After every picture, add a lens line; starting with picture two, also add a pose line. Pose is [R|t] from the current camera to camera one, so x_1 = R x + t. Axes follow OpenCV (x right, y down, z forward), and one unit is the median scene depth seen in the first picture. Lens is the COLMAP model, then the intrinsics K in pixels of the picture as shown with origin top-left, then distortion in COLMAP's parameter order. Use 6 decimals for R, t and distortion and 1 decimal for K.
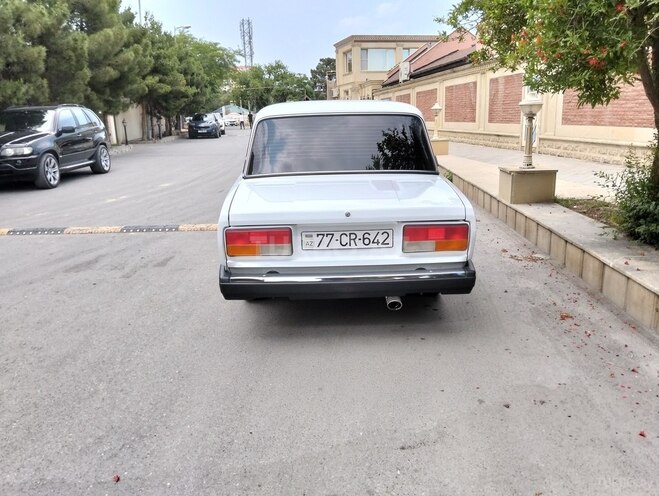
lens RADIAL K [[515.9, 0, 332.2], [0, 515.9, 248.6], [0, 0, 1]] dist [0.045466, -0.105412]
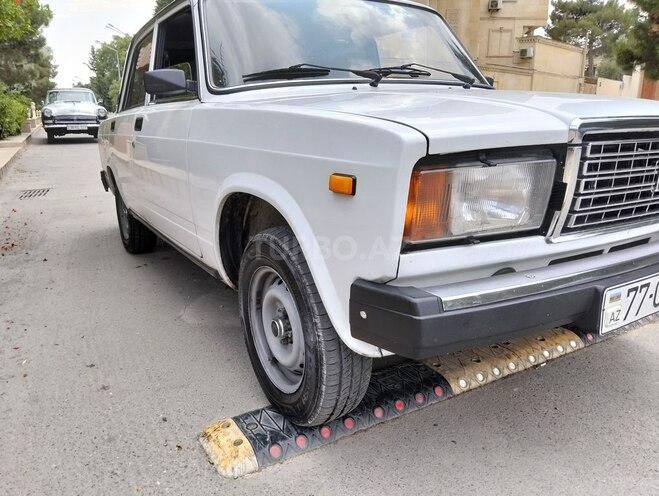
lens RADIAL K [[518.7, 0, 327.8], [0, 518.7, 249.2], [0, 0, 1]] dist [0.031915, -0.101349]
pose [[-0.867263, 0.155995, -0.472780, 0.122068], [-0.096360, 0.879088, 0.466819, -0.139454], [0.488436, 0.450411, -0.747369, 0.685523]]
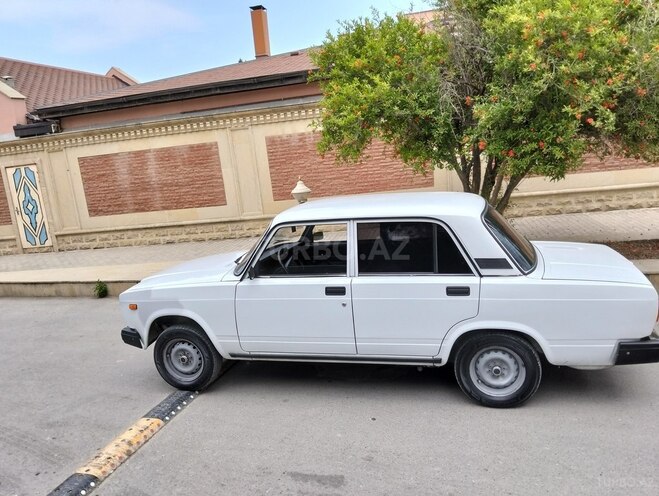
lens RADIAL K [[517.6, 0, 330.5], [0, 517.6, 252.8], [0, 0, 1]] dist [0.012952, -0.075207]
pose [[0.289819, -0.187171, 0.938601, -0.388172], [0.329291, 0.940319, 0.085836, -0.124897], [-0.898650, 0.284196, 0.334156, 0.329027]]
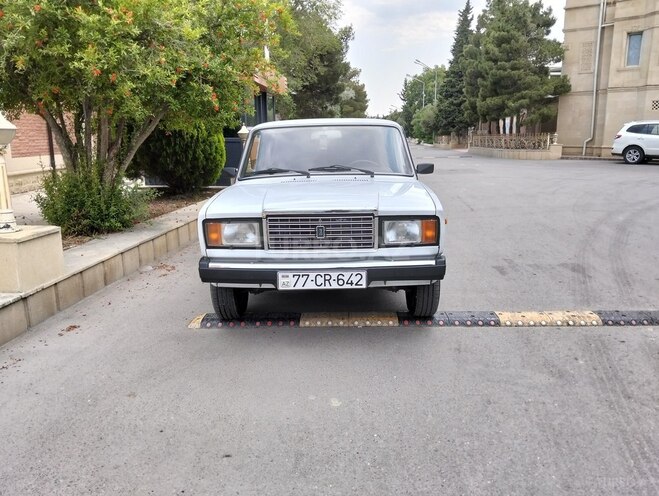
lens RADIAL K [[515.9, 0, 332.2], [0, 515.9, 248.6], [0, 0, 1]] dist [0.045466, -0.105412]
pose [[-0.998598, 0.029737, 0.043793, -0.017661], [0.046134, 0.894568, 0.444545, -0.223278], [-0.025957, 0.445942, -0.894686, 0.882801]]
